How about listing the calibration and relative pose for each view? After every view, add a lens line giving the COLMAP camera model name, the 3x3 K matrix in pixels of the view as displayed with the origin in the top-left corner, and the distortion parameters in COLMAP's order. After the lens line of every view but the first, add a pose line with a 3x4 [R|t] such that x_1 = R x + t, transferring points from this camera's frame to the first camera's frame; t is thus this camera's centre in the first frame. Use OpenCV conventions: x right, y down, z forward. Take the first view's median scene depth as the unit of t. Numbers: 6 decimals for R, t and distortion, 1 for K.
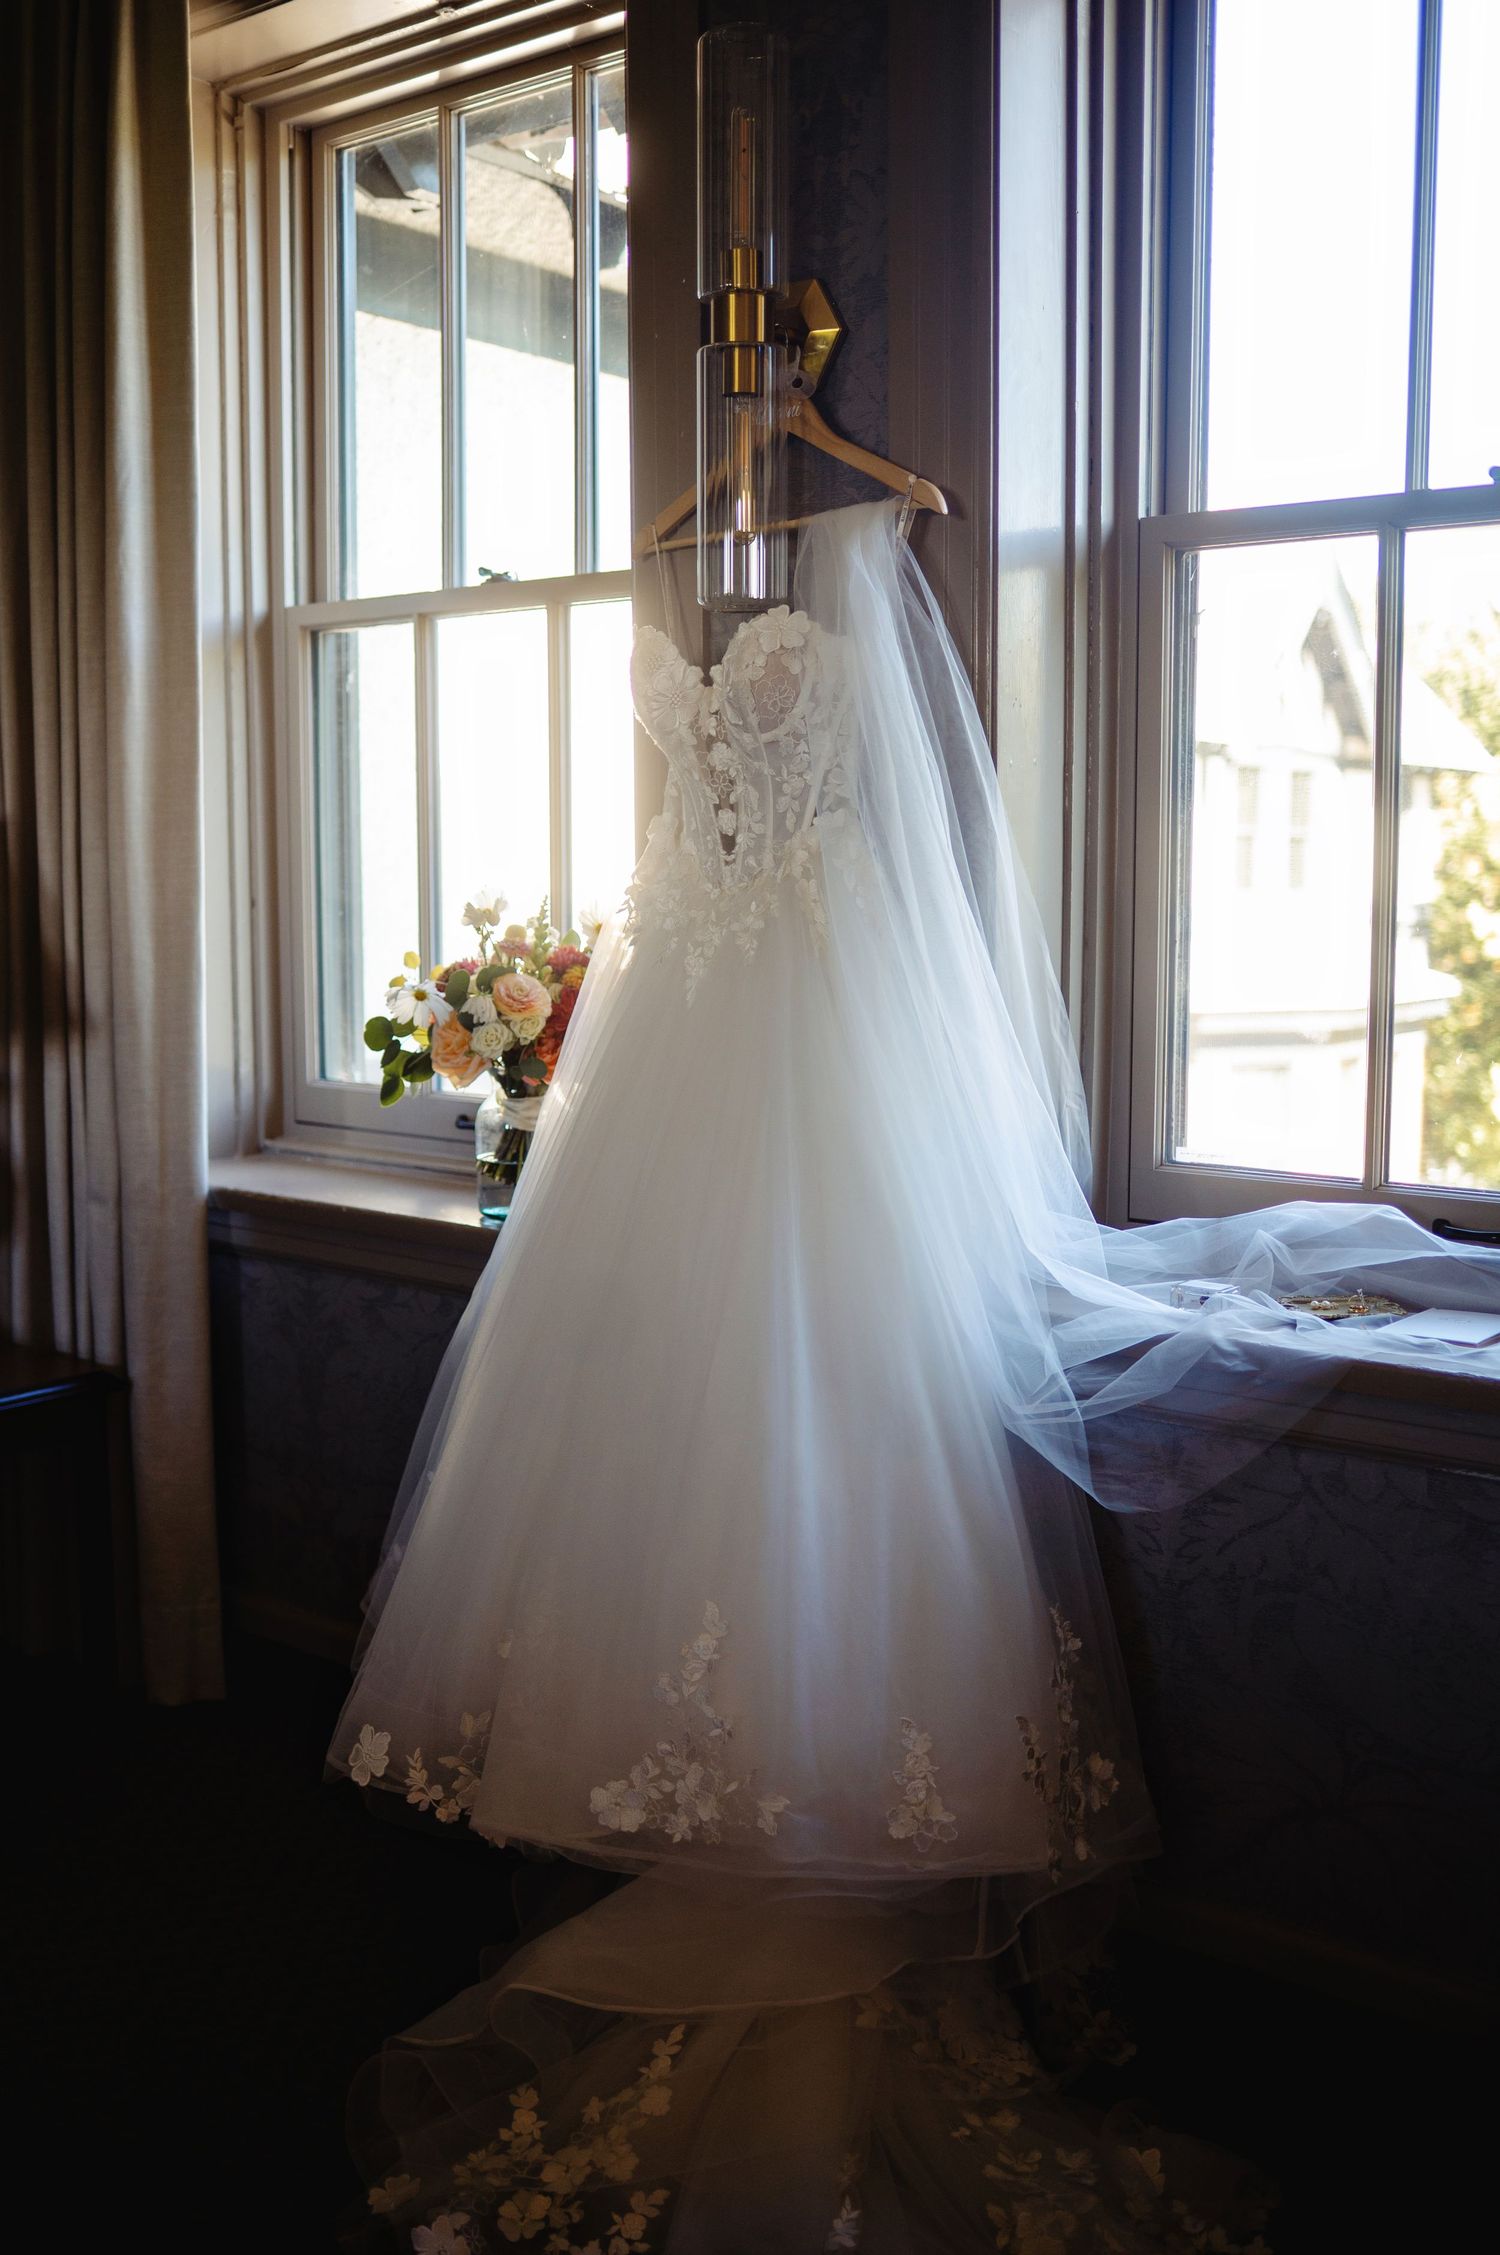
lens RADIAL K [[2221.4, 0, 746.6], [0, 2221.4, 1127.7], [0, 0, 1]] dist [-0.095385, 0.000000]
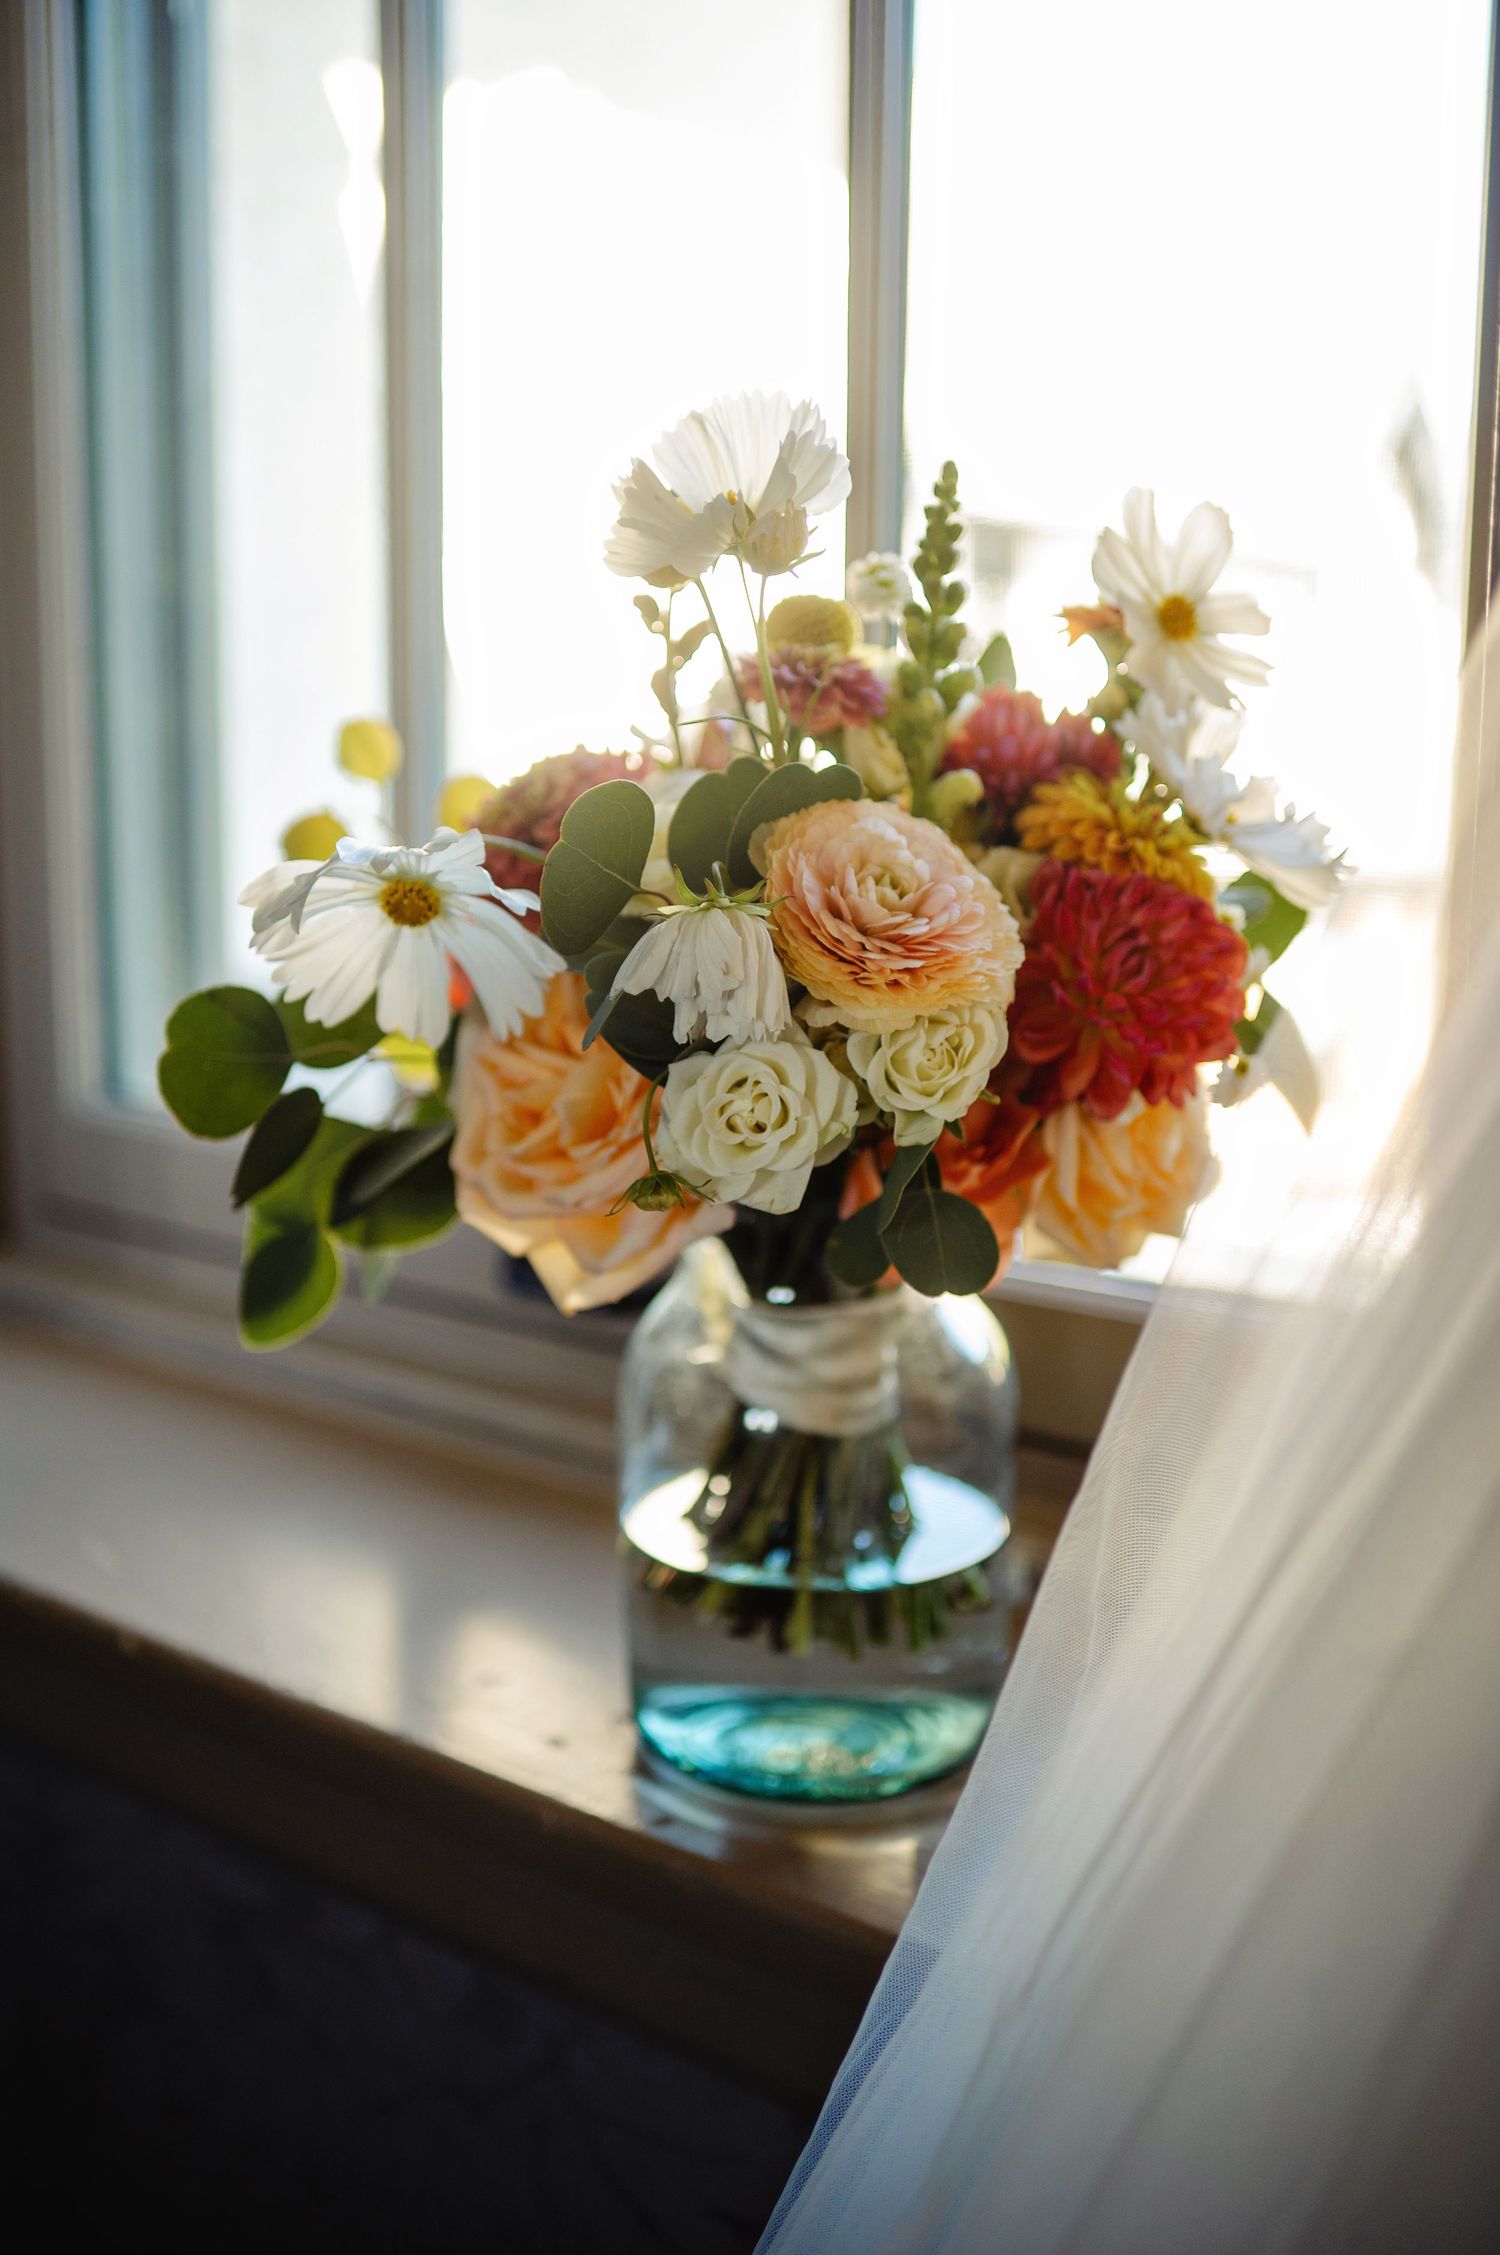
lens RADIAL K [[2221.4, 0, 752.6], [0, 2221.4, 1128.2], [0, 0, 1]] dist [-0.095385, 0.000000]
pose [[0.999457, 0.007556, 0.032085, -0.118584], [-0.009803, 0.997467, 0.070445, -0.052163], [-0.031471, -0.070721, 0.997000, 0.769871]]
